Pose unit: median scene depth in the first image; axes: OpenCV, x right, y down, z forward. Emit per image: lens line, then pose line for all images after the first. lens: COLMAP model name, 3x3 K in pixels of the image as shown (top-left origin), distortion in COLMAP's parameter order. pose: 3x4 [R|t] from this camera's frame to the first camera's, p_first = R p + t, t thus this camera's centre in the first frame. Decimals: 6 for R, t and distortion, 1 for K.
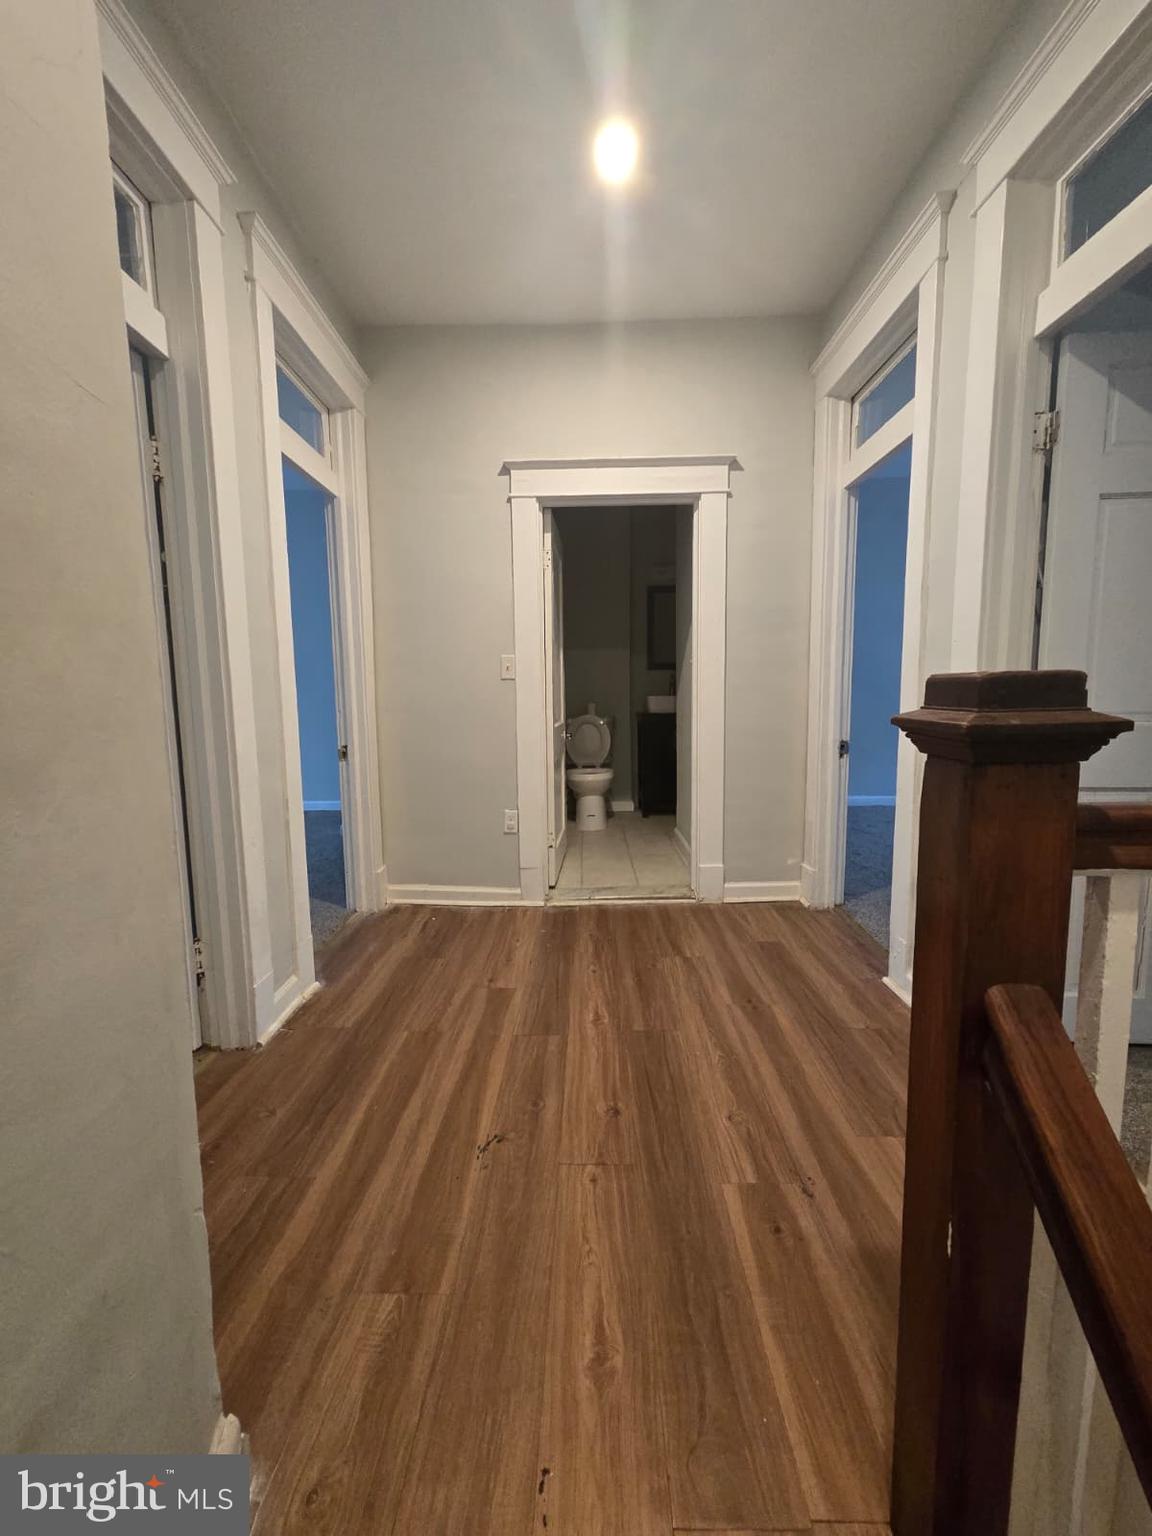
lens RADIAL K [[625.6, 0, 575.0], [0, 625.6, 768.2], [0, 0, 1]] dist [-0.002007, 0.000468]
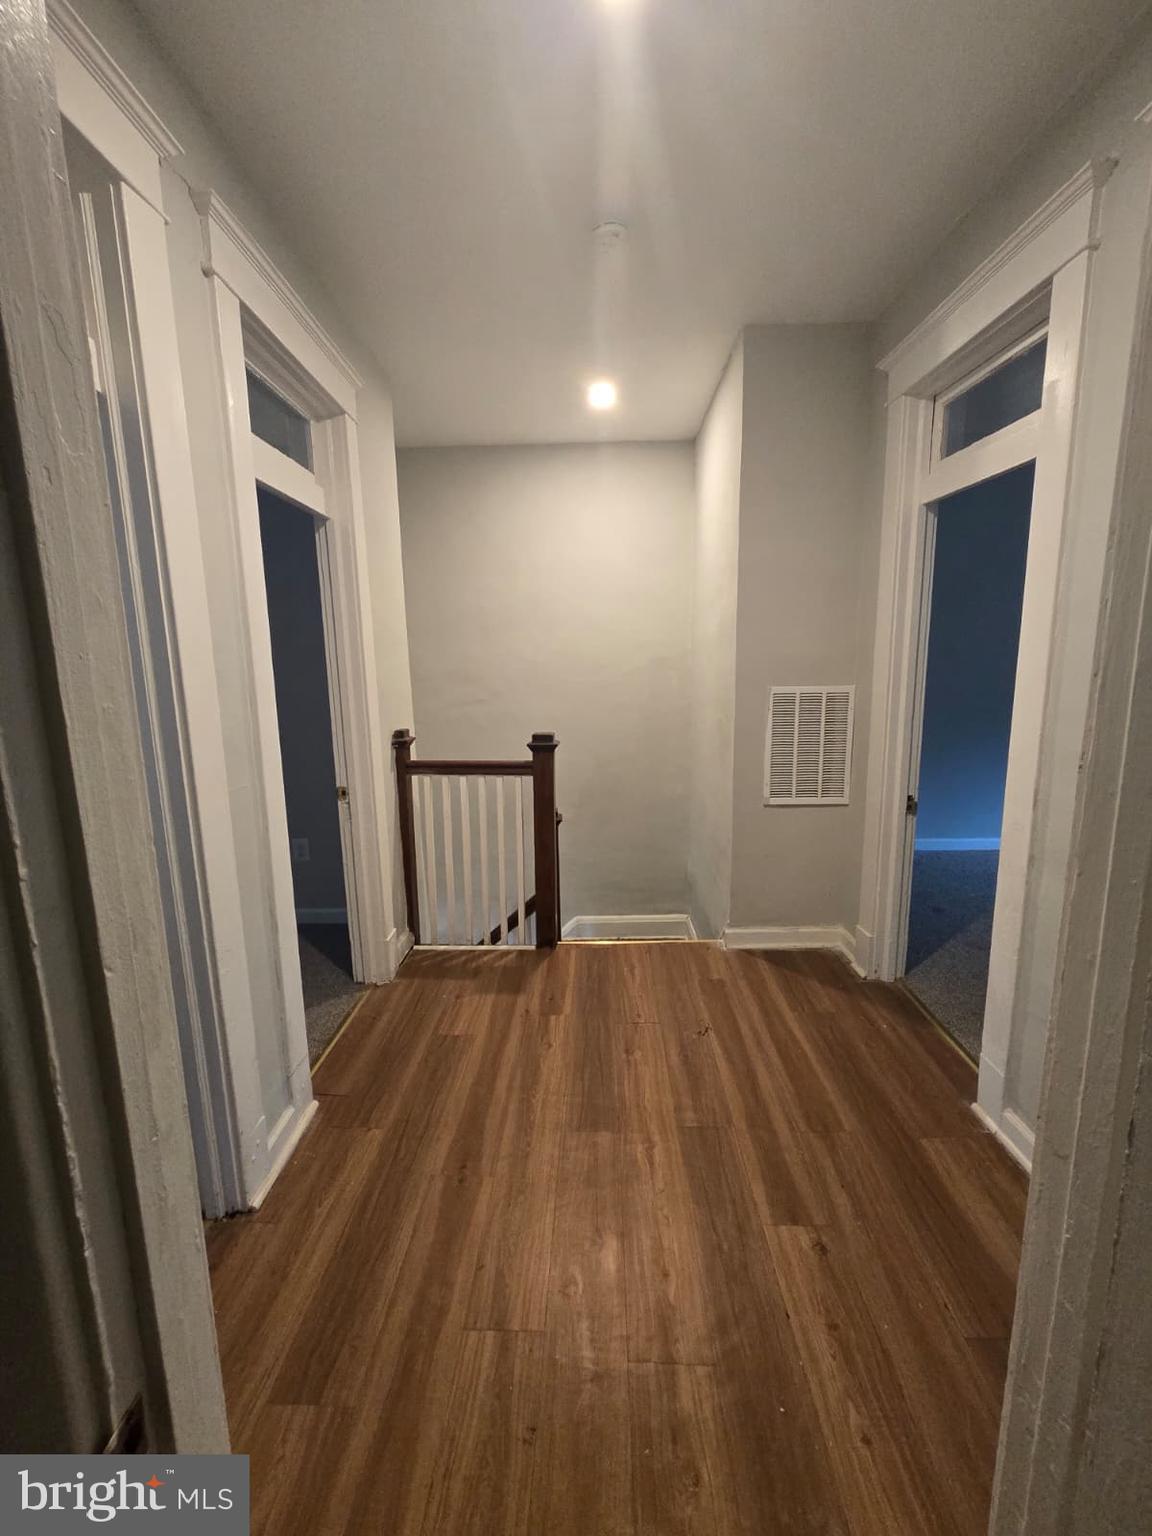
lens RADIAL K [[625.6, 0, 578.0], [0, 625.6, 766.3], [0, 0, 1]] dist [-0.002007, 0.000468]
pose [[-0.999574, 0.026827, 0.011464, 0.143309], [0.028957, 0.960171, 0.277909, -0.474615], [-0.003552, 0.278122, -0.960539, 2.177933]]
